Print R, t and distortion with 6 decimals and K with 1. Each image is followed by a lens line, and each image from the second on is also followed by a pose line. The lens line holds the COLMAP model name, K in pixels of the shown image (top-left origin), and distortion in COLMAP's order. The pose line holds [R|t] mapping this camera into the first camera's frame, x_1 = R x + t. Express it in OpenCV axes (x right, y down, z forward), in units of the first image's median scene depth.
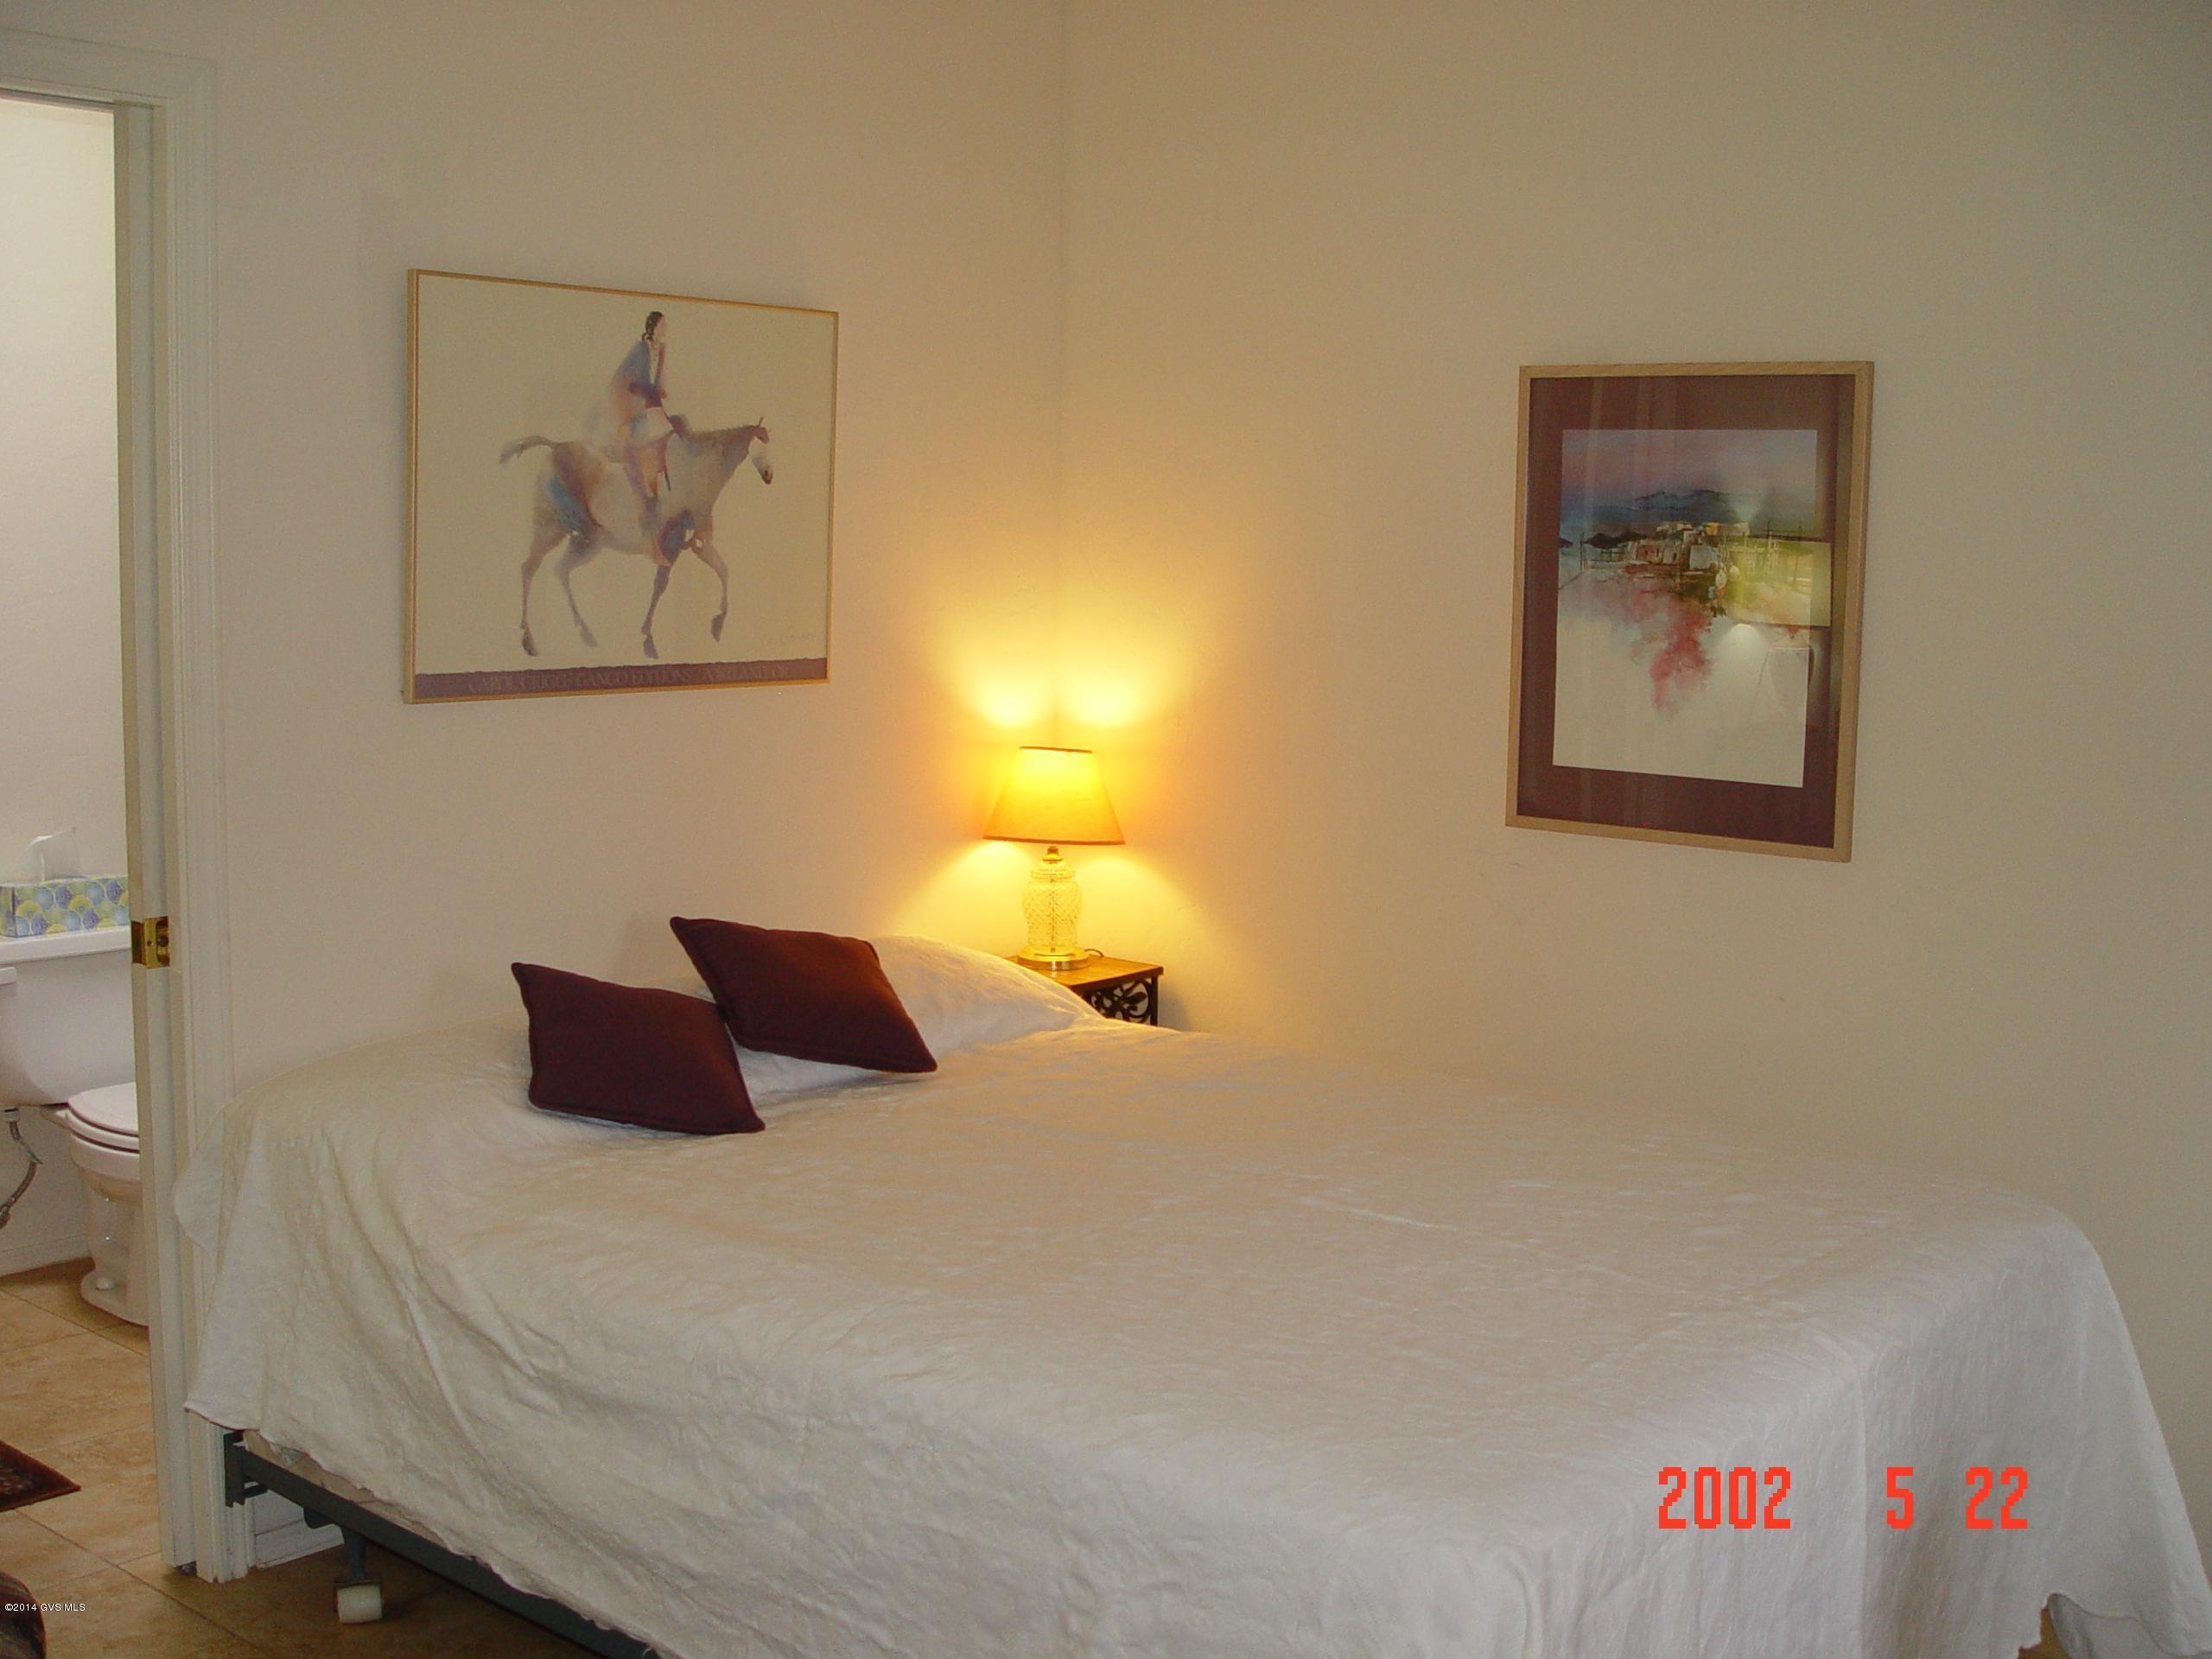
lens RADIAL K [[2513.9, 0, 1102.0], [0, 2513.9, 822.7], [0, 0, 1]] dist [-0.097809, 0.000000]
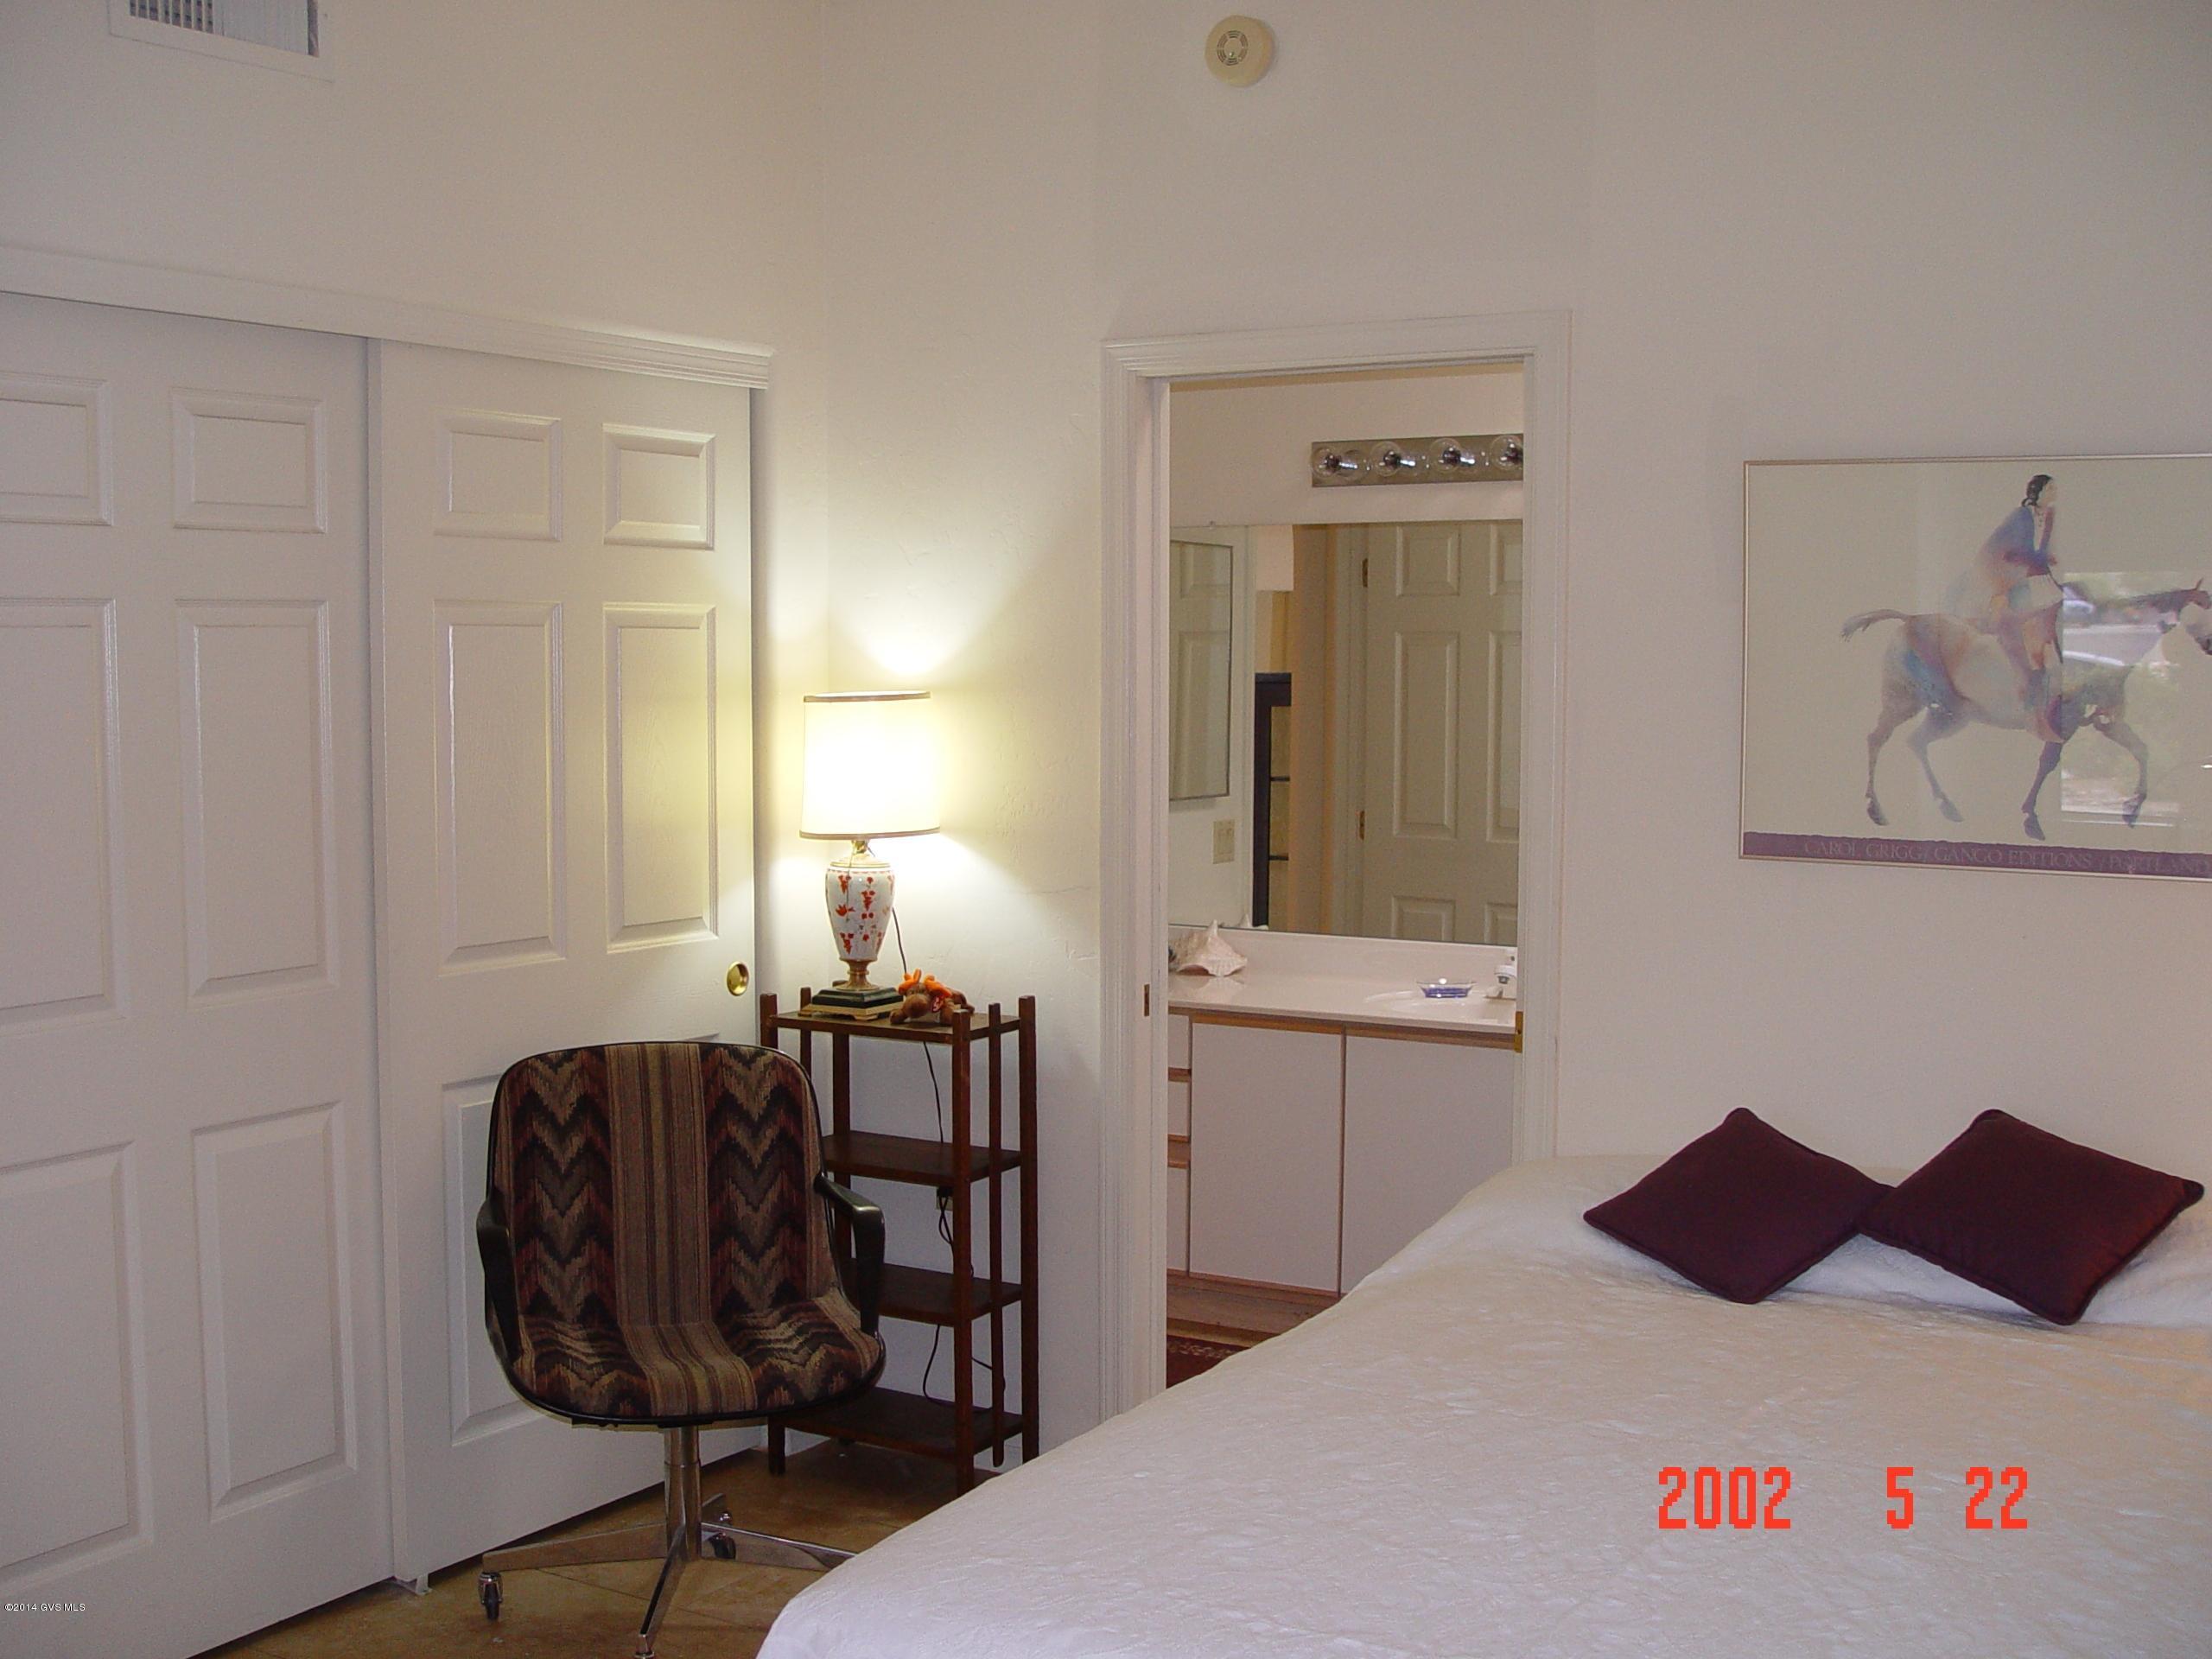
lens RADIAL K [[2513.9, 0, 1102.0], [0, 2513.9, 836.0], [0, 0, 1]] dist [-0.097809, 0.000000]
pose [[0.153081, 0.057139, -0.986560, 0.708009], [-0.122615, 0.991711, 0.038412, -0.060943], [0.980577, 0.115087, 0.158818, 0.516820]]
